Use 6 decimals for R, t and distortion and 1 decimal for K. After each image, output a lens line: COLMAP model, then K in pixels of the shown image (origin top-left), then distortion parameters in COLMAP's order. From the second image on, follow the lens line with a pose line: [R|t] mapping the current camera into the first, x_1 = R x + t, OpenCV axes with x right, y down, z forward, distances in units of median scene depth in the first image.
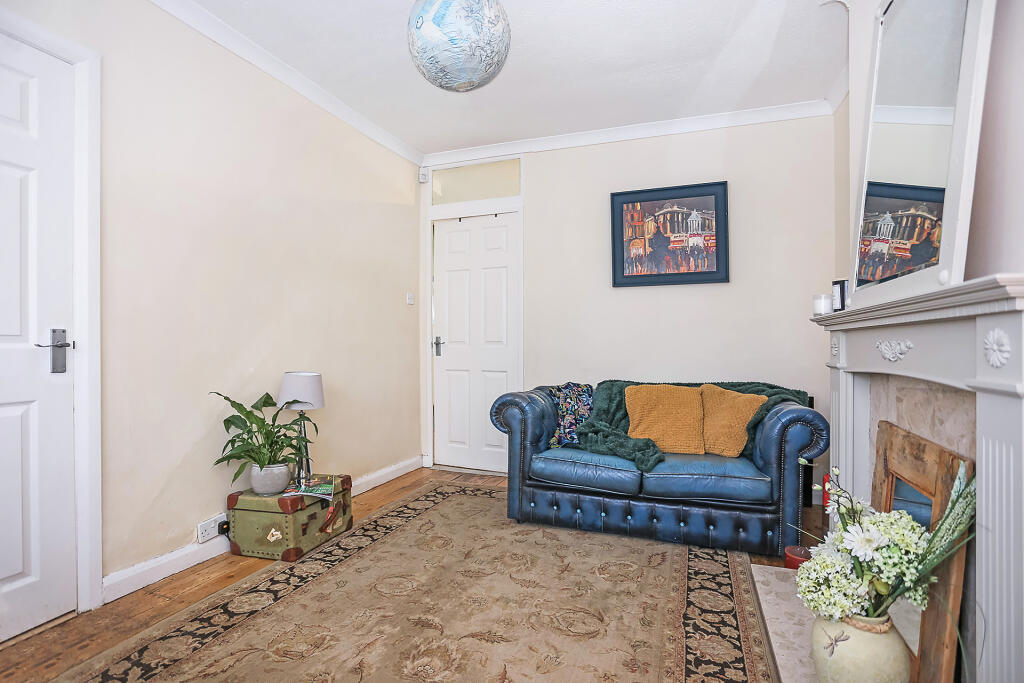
lens RADIAL K [[501.5, 0, 512.0], [0, 501.5, 341.5], [0, 0, 1]] dist [-0.067775, 0.000774]
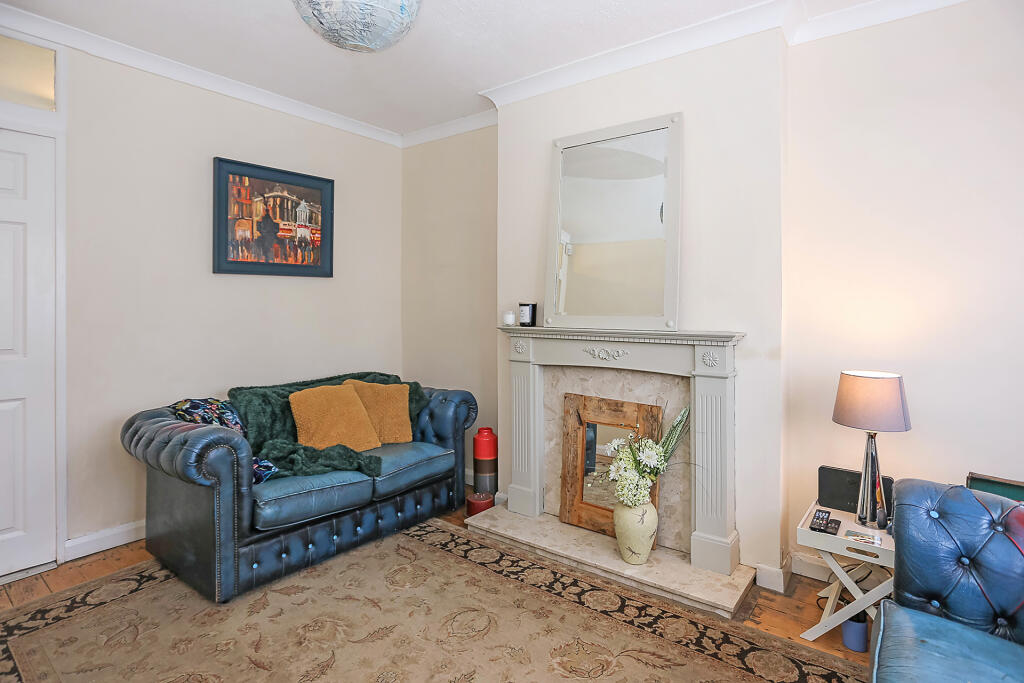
lens RADIAL K [[519.1, 0, 529.0], [0, 519.1, 298.1], [0, 0, 1]] dist [-0.069921, 0.027359]
pose [[0.278223, 0.011356, 0.960449, -0.473660], [-0.010183, 0.999909, -0.008873, -0.070209], [-0.960463, -0.007311, 0.278313, 0.295749]]
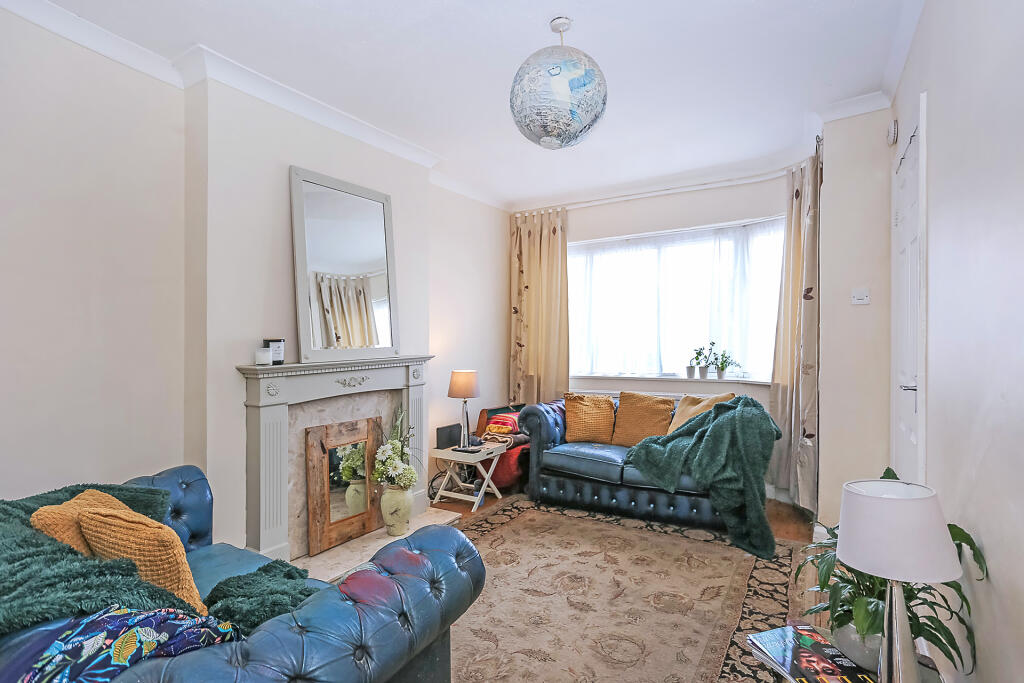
lens RADIAL K [[501.5, 0, 512.0], [0, 501.5, 341.5], [0, 0, 1]] dist [-0.067775, 0.000774]
pose [[-0.980042, 0.006921, 0.198670, -0.127942], [0.008477, 0.999940, 0.006979, -0.067424], [-0.198609, 0.008524, -0.980042, 1.205261]]
